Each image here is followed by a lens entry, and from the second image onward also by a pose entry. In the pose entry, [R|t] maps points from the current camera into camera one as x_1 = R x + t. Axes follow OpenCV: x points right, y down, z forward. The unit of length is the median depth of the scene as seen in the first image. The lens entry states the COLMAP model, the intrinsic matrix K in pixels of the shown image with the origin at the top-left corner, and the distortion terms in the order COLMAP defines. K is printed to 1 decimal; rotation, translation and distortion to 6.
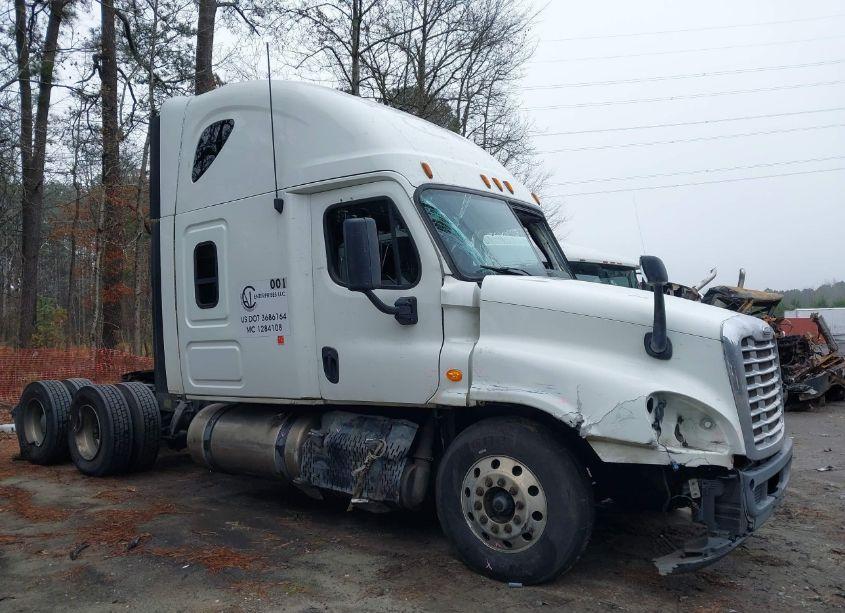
lens RADIAL K [[705.8, 0, 433.7], [0, 705.8, 345.2], [0, 0, 1]] dist [0.012461, 0.001567]
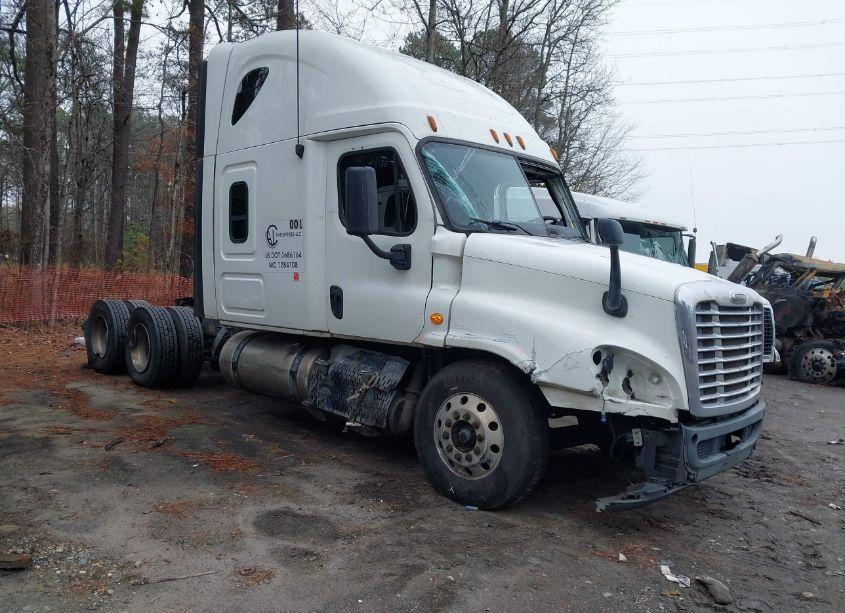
lens RADIAL K [[685.4, 0, 423.8], [0, 685.4, 358.8], [0, 0, 1]] dist [0.095766, -0.152507]
pose [[0.990511, 0.079761, -0.111924, 0.122030], [-0.068922, 0.992838, 0.097578, 0.002173], [0.118906, -0.088938, 0.988914, -0.058926]]
